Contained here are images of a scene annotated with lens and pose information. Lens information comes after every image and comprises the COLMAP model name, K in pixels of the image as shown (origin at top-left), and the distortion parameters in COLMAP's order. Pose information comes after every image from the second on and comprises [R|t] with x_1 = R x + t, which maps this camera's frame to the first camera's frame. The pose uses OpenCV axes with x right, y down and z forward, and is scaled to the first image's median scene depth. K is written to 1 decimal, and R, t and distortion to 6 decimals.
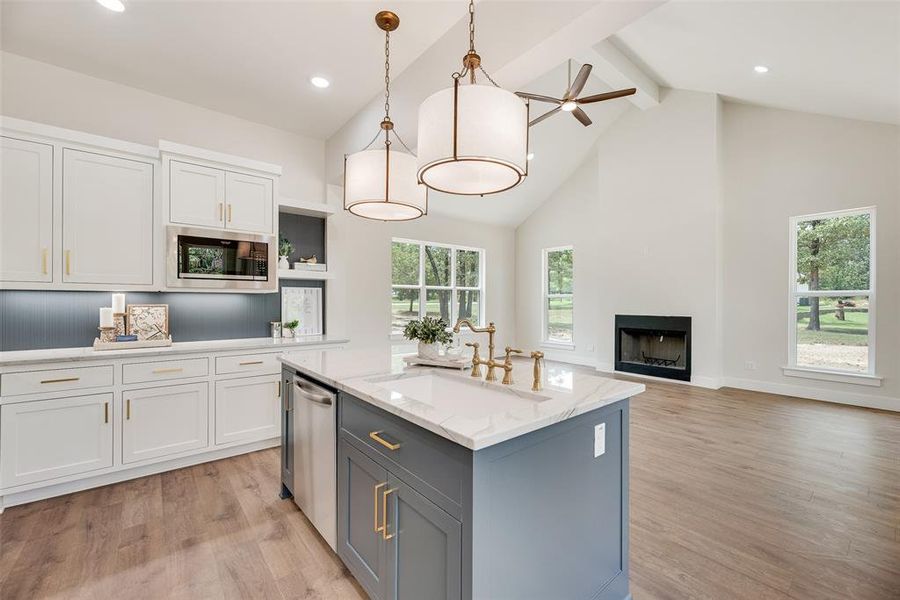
lens RADIAL K [[366.8, 0, 450.7], [0, 366.8, 300.3], [0, 0, 1]] dist [-0.001041, -0.000374]
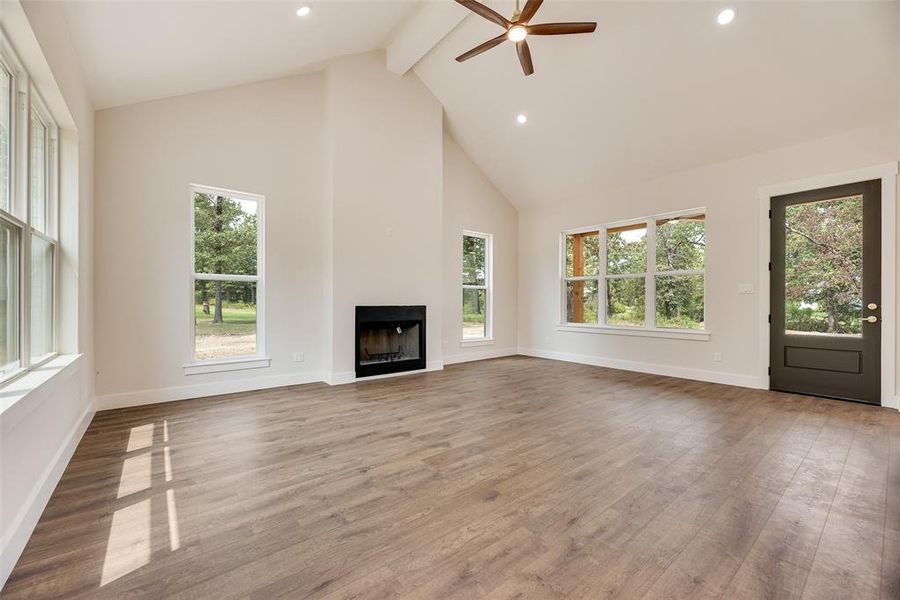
lens RADIAL K [[366.8, 0, 450.7], [0, 366.8, 300.3], [0, 0, 1]] dist [-0.001041, -0.000374]
pose [[0.001834, 0.001360, 0.999997, -0.673248], [-0.006399, 0.999979, -0.001348, 0.057717], [-0.999978, -0.006397, 0.001843, 1.674444]]
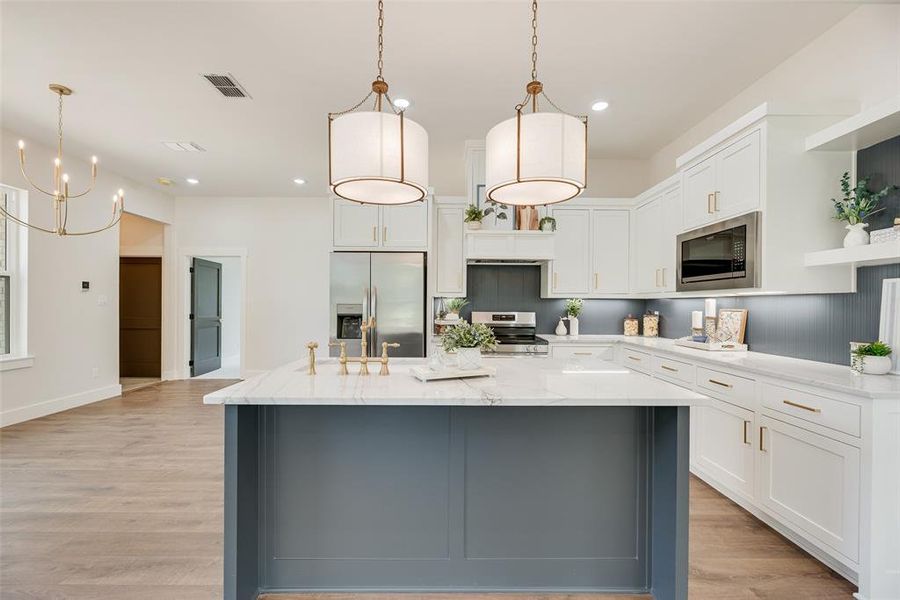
lens RADIAL K [[364.1, 0, 449.2], [0, 364.1, 305.4], [0, 0, 1]] dist [-0.000652, -0.000189]
pose [[-0.628640, -0.006392, -0.777670, 0.414484], [-0.007411, 0.999970, -0.002229, 0.009031], [0.777661, 0.004362, -0.628668, 0.992375]]
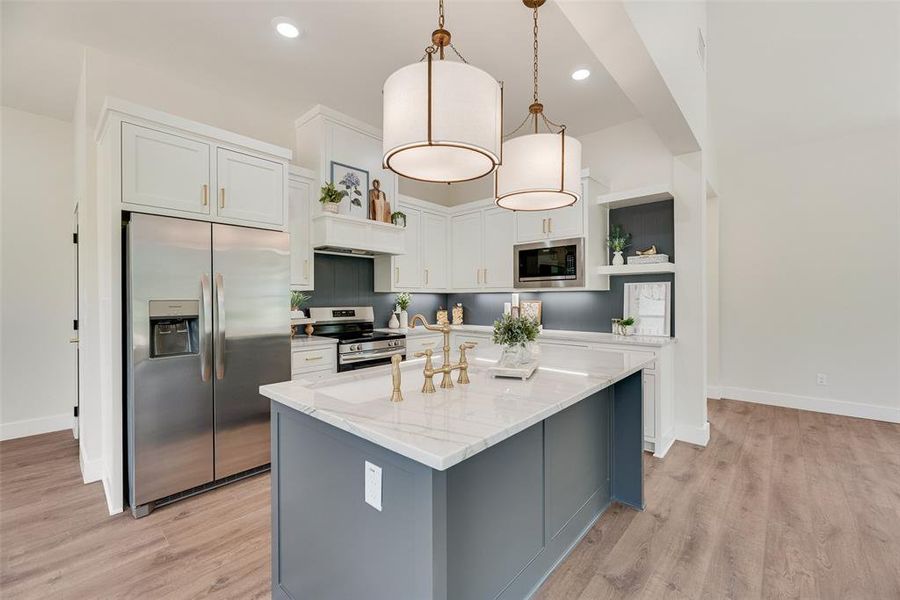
lens RADIAL K [[366.8, 0, 450.7], [0, 366.8, 300.3], [0, 0, 1]] dist [-0.001041, -0.000374]
pose [[0.148783, 0.000304, -0.988870, 0.513469], [0.005090, 0.999986, 0.001074, 0.006376], [0.988857, -0.005193, 0.148780, 0.469116]]
